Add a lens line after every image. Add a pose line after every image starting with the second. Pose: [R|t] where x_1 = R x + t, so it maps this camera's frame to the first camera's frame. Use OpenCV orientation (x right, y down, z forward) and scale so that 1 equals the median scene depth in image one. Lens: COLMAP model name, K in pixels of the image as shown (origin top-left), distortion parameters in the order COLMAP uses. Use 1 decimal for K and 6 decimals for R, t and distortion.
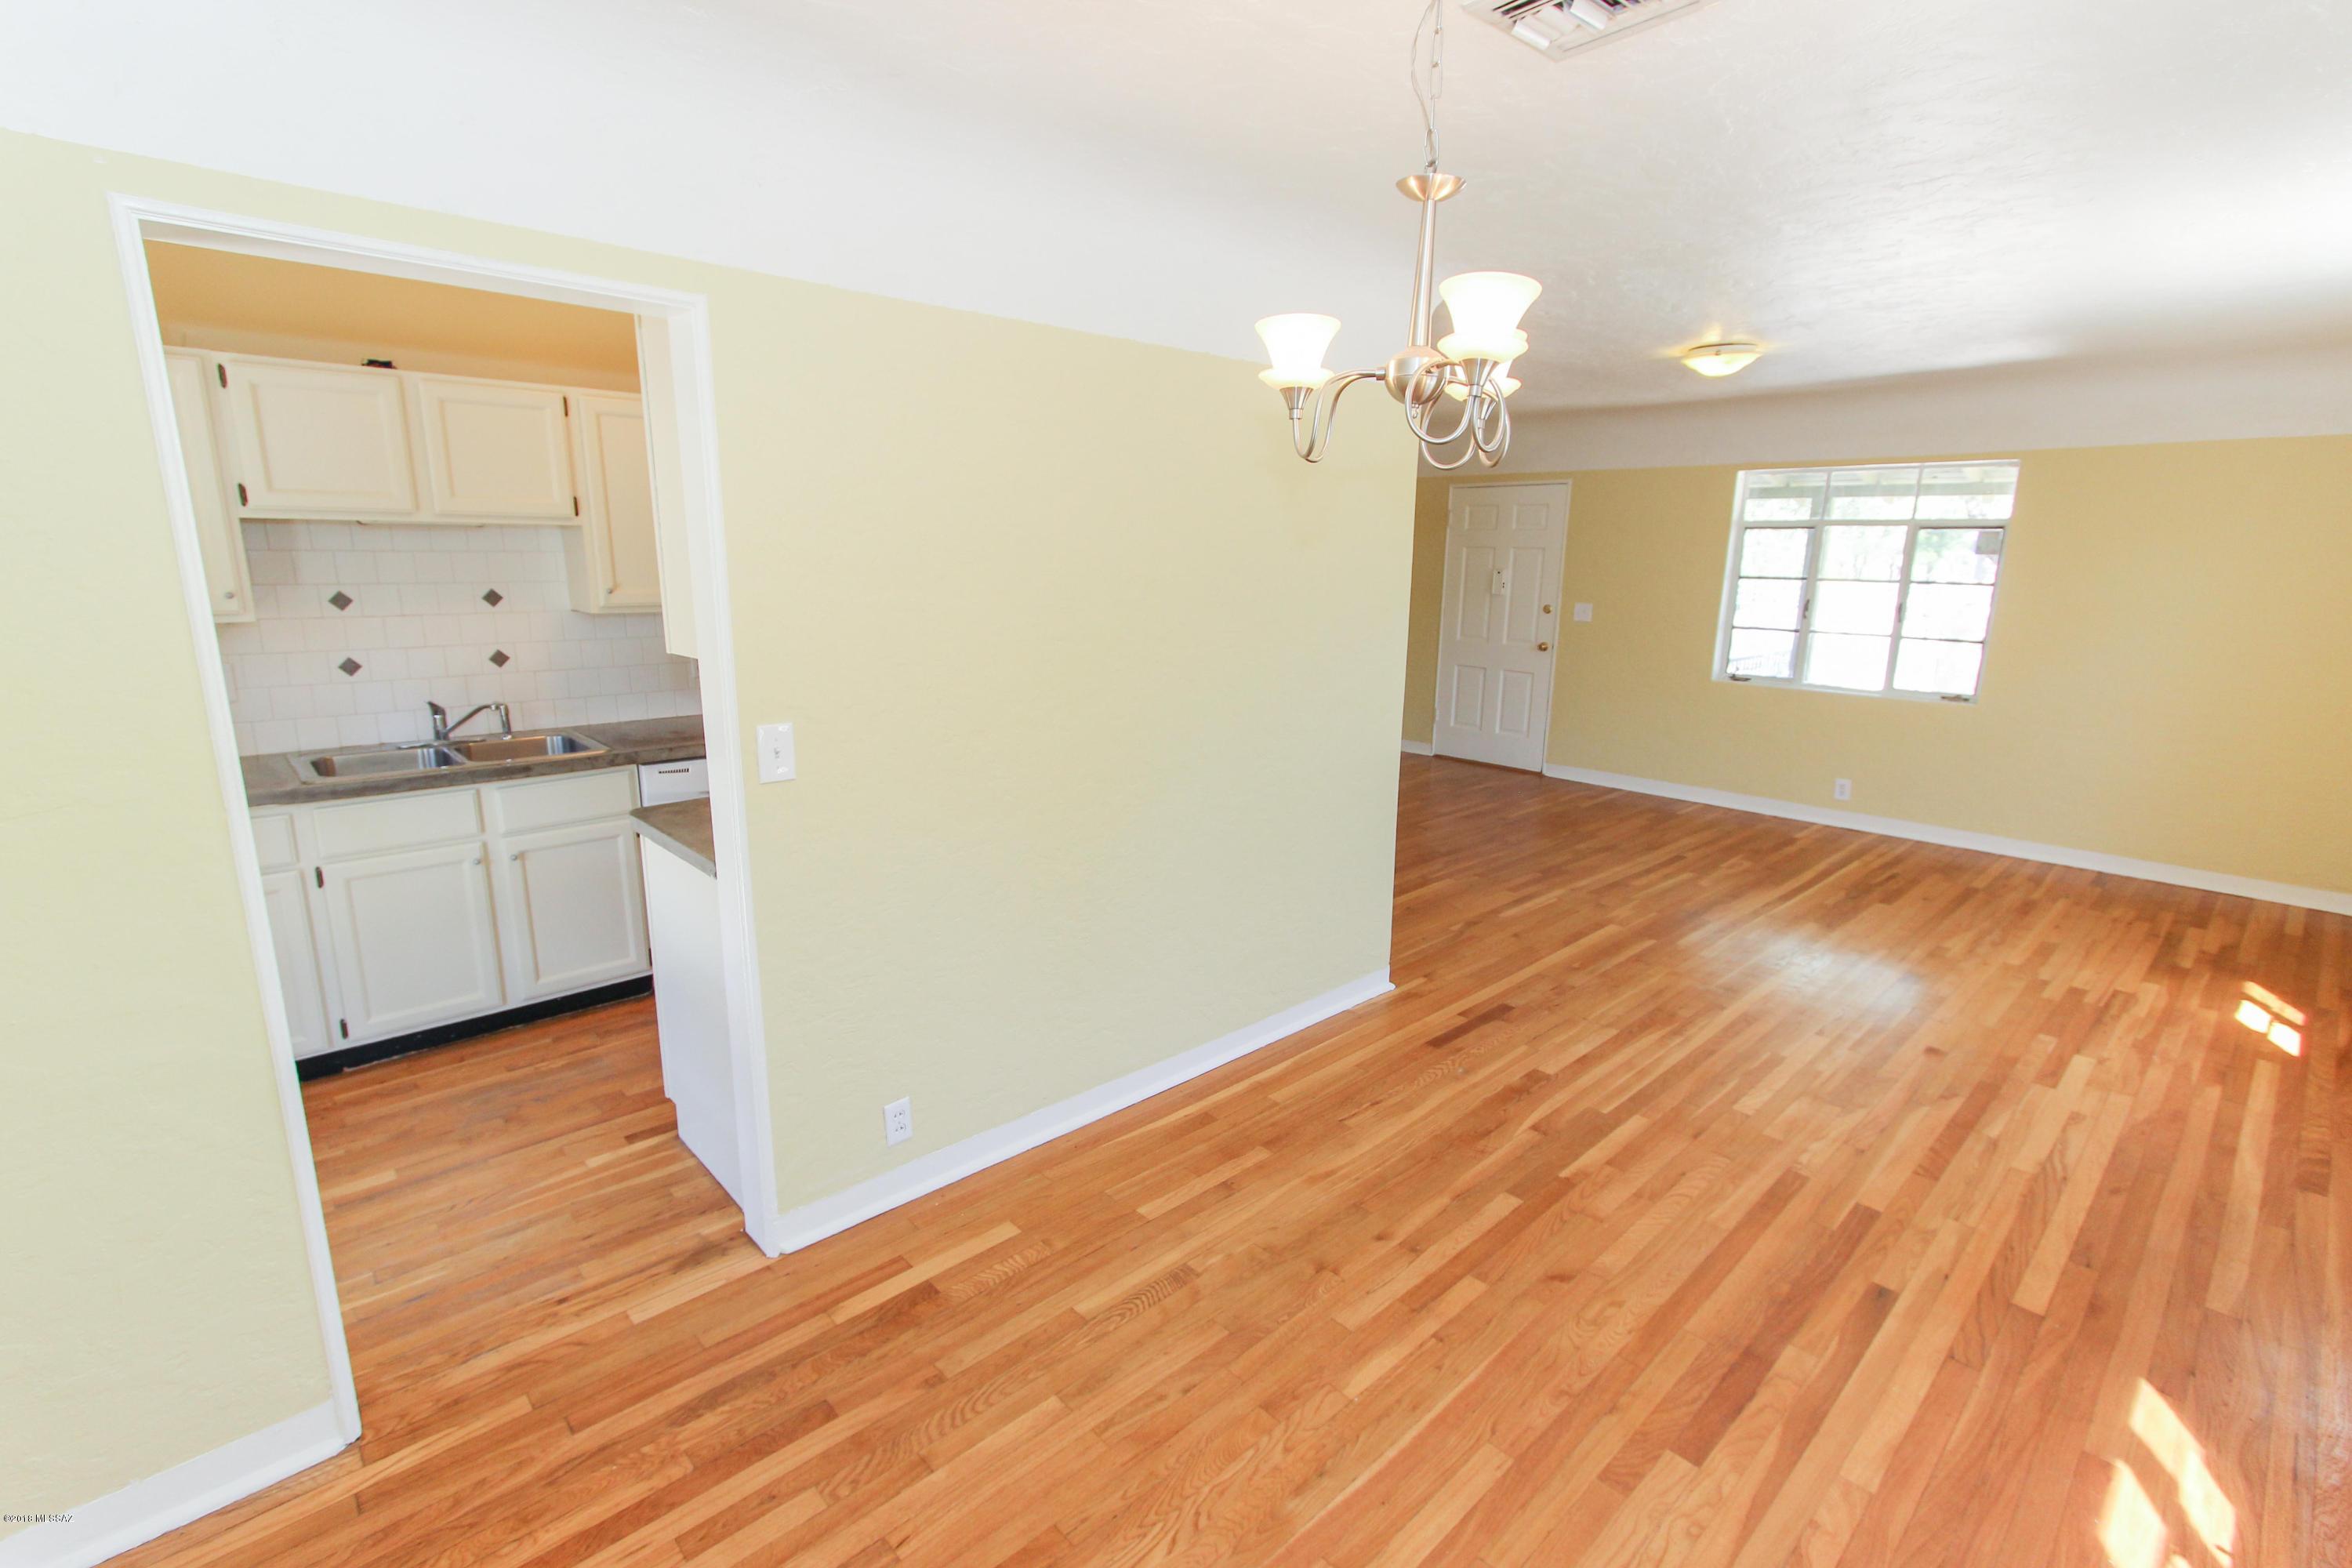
lens RADIAL K [[1069.6, 0, 1176.0], [0, 1069.6, 783.0], [0, 0, 1]] dist [0.002191, 0.000072]
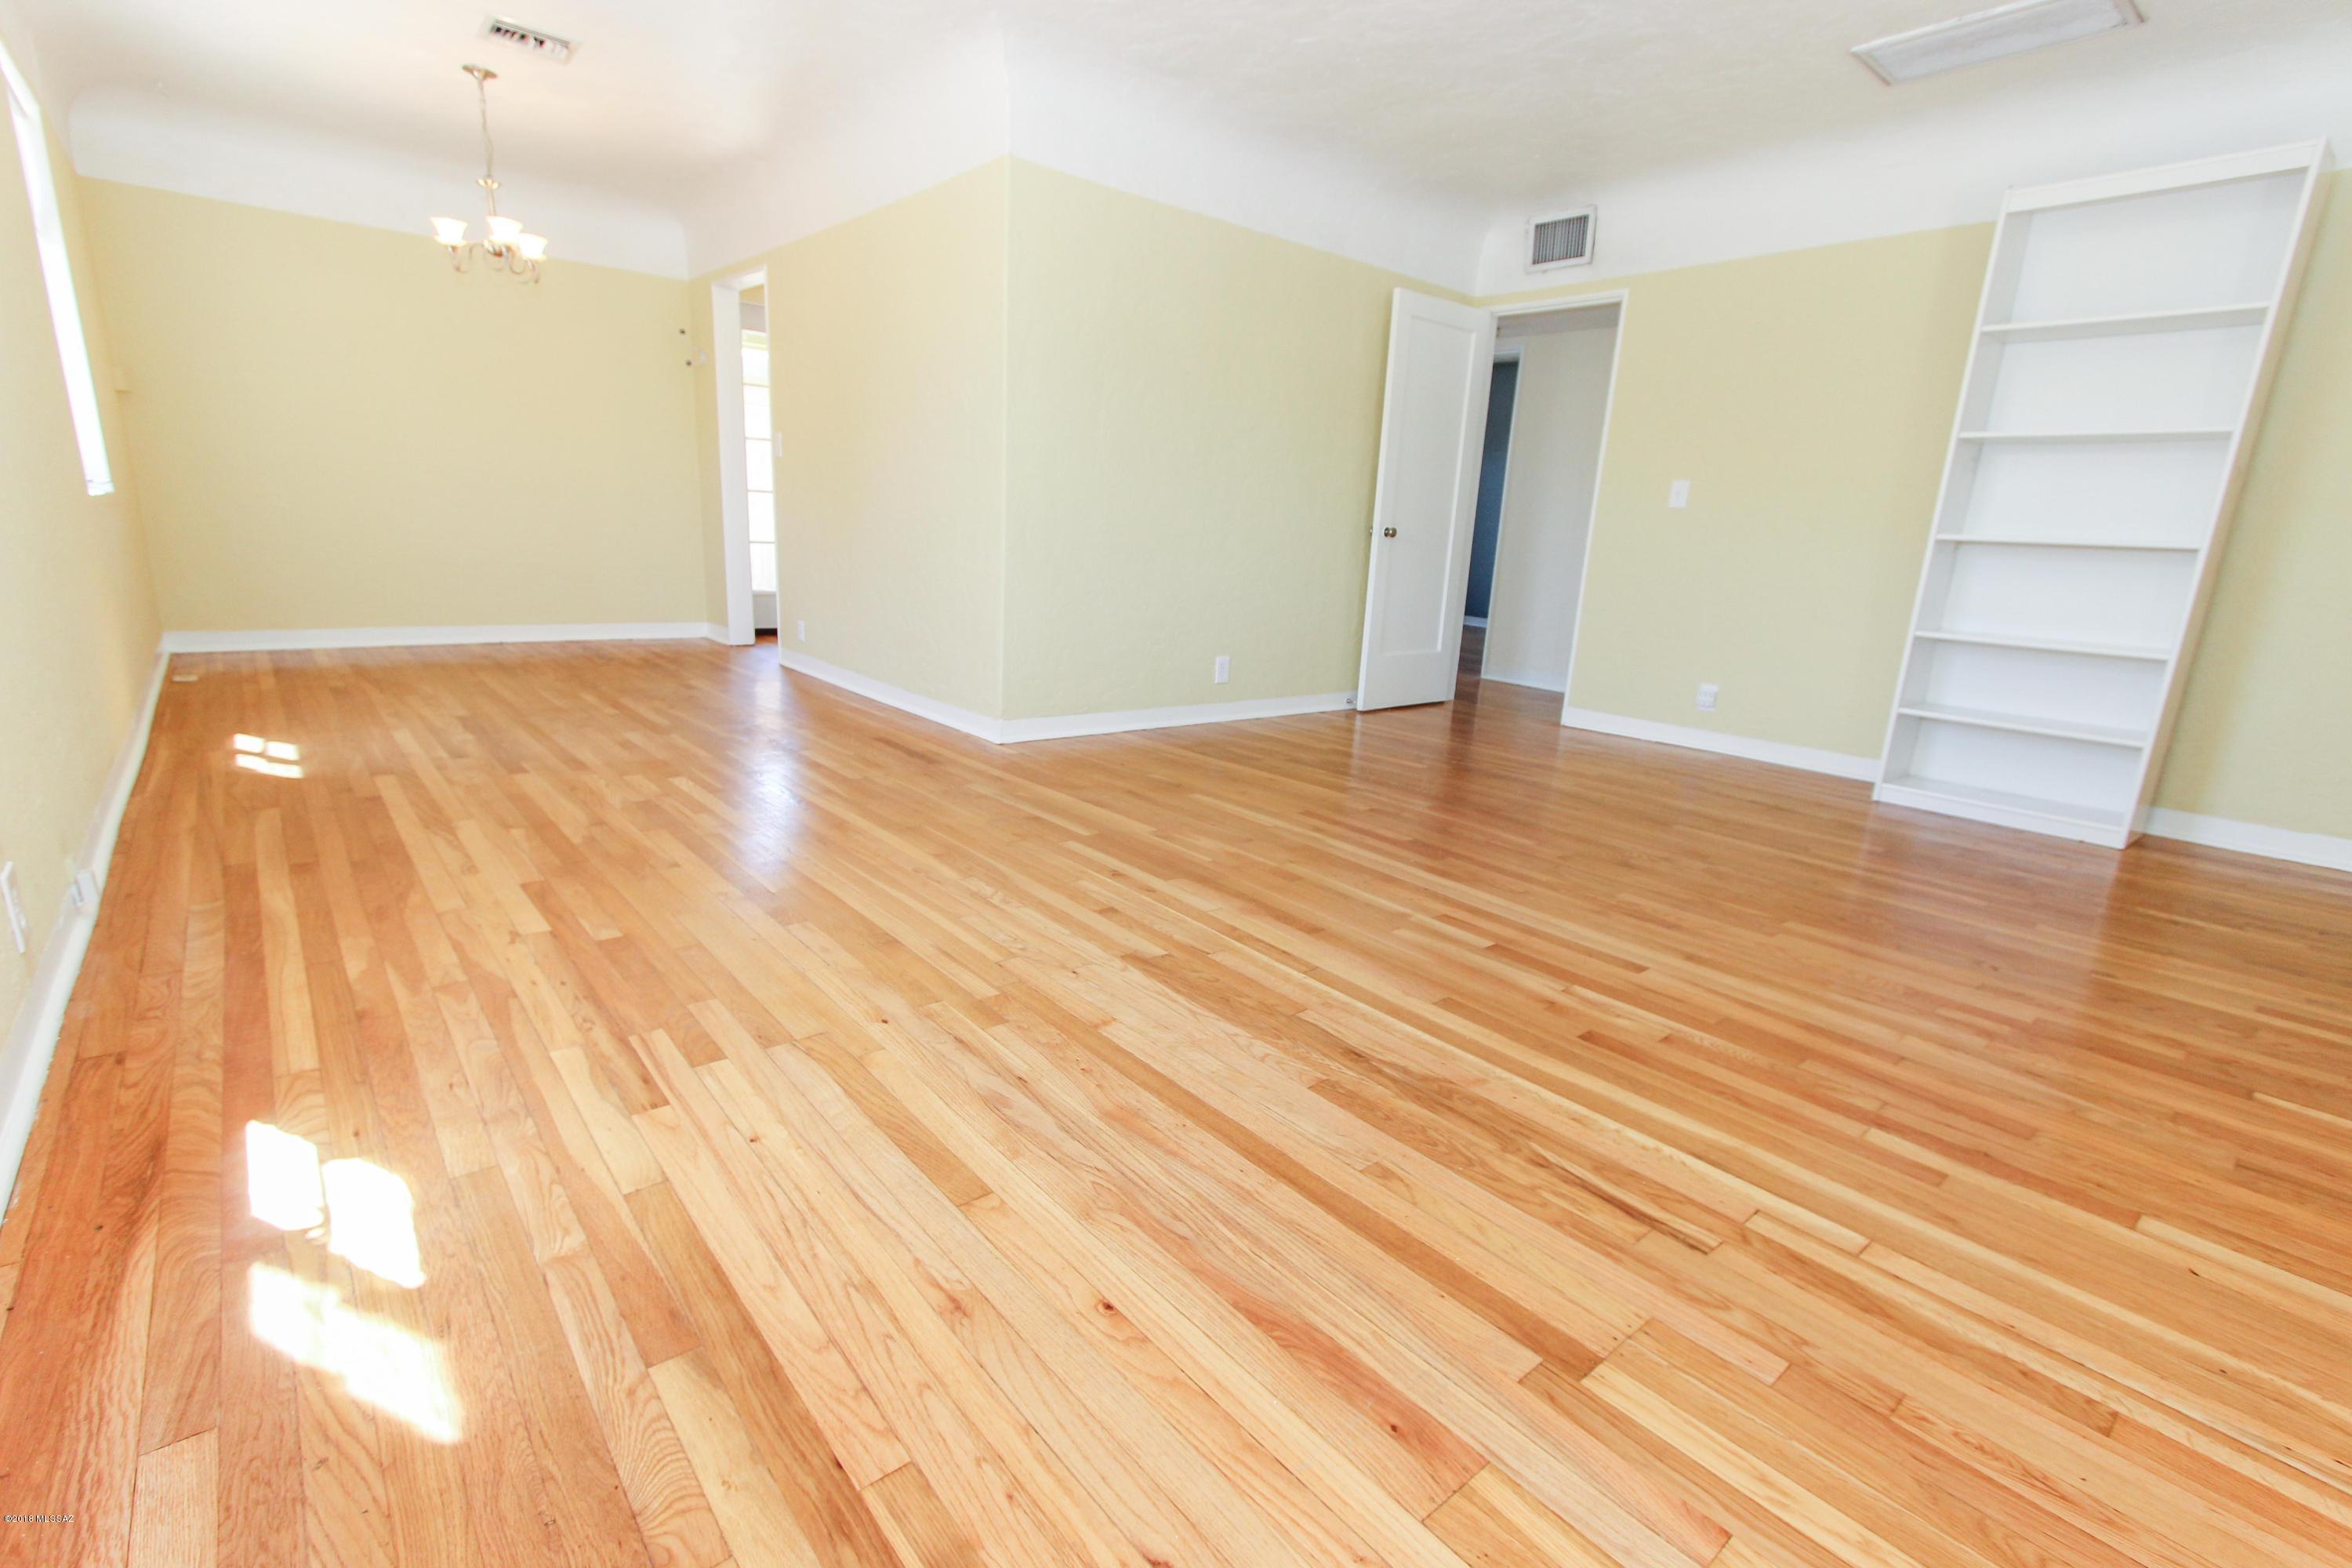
lens RADIAL K [[1069.6, 0, 1177.3], [0, 1069.6, 787.5], [0, 0, 1]] dist [0.002191, 0.000072]
pose [[-0.039760, 0.230606, -0.972234, 1.277207], [-0.262408, 0.936442, 0.232848, -0.068026], [0.964137, 0.264381, 0.023280, 1.183121]]
